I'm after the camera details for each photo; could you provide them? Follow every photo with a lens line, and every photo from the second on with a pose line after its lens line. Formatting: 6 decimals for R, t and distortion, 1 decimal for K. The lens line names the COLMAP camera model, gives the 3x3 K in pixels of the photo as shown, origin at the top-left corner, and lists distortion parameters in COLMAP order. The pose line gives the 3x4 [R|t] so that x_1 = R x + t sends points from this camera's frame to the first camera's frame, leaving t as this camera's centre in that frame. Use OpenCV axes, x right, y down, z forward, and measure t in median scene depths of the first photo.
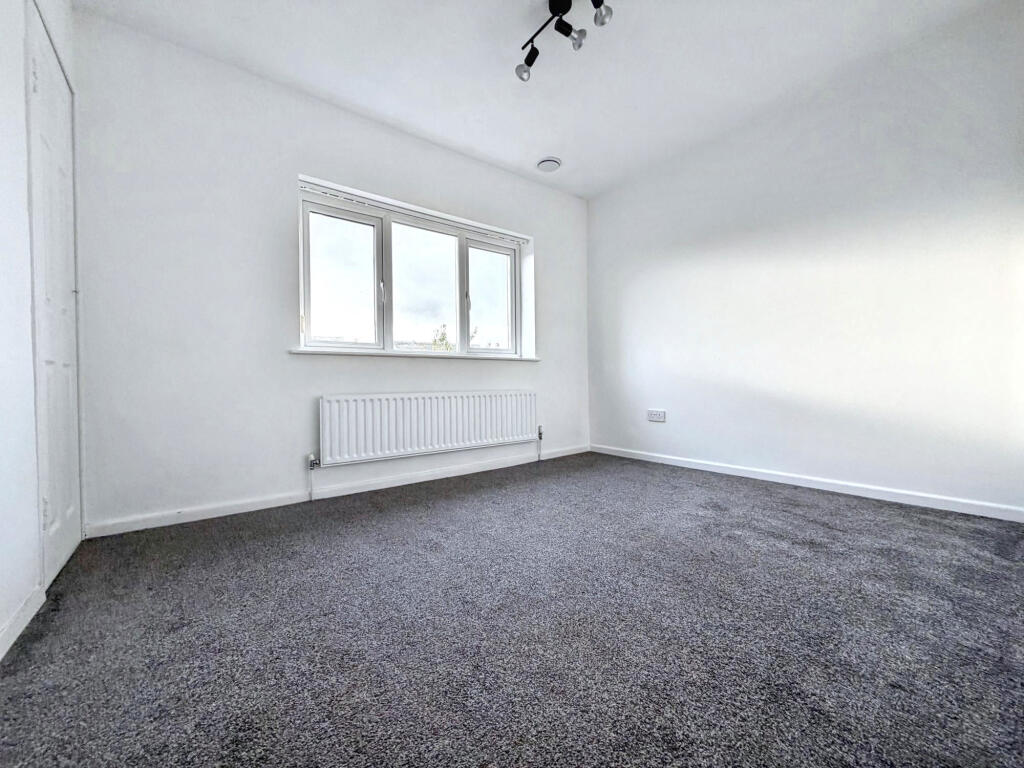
lens RADIAL K [[404.9, 0, 510.4], [0, 404.9, 386.3], [0, 0, 1]] dist [-0.000498, 0.000432]
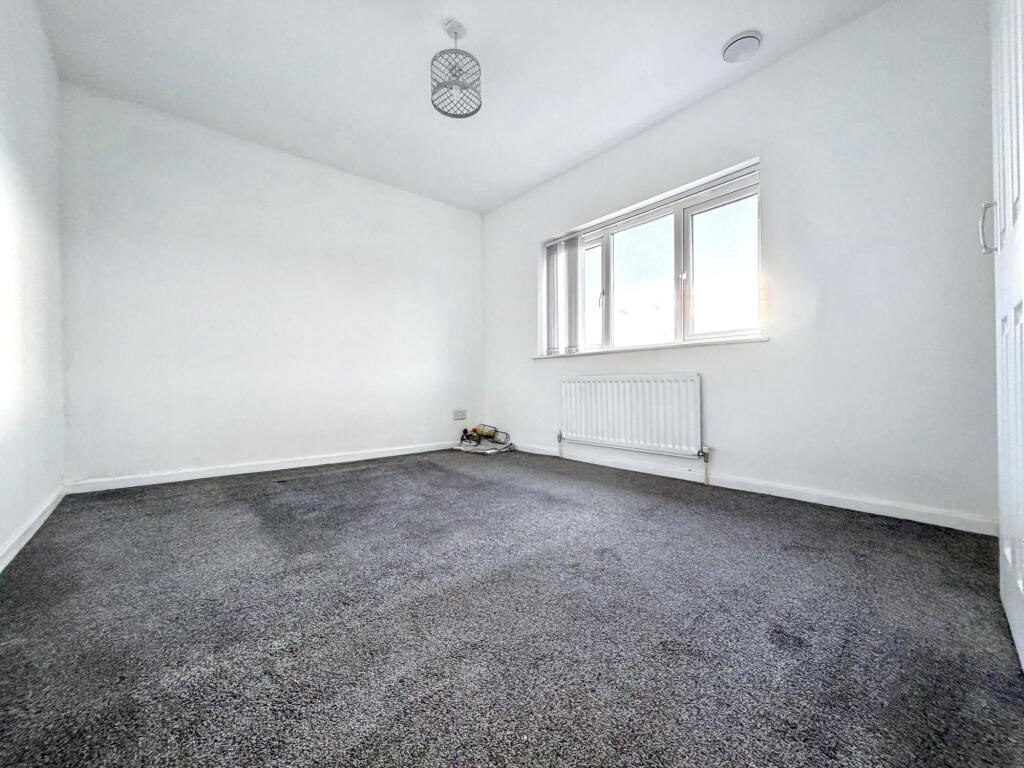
lens RADIAL K [[404.9, 0, 510.4], [0, 404.9, 386.3], [0, 0, 1]] dist [-0.000498, 0.000432]
pose [[0.049538, 0.028308, -0.998371, 0.734271], [0.008842, 0.999547, 0.028780, -0.014771], [0.998733, -0.010254, 0.049265, 0.580020]]
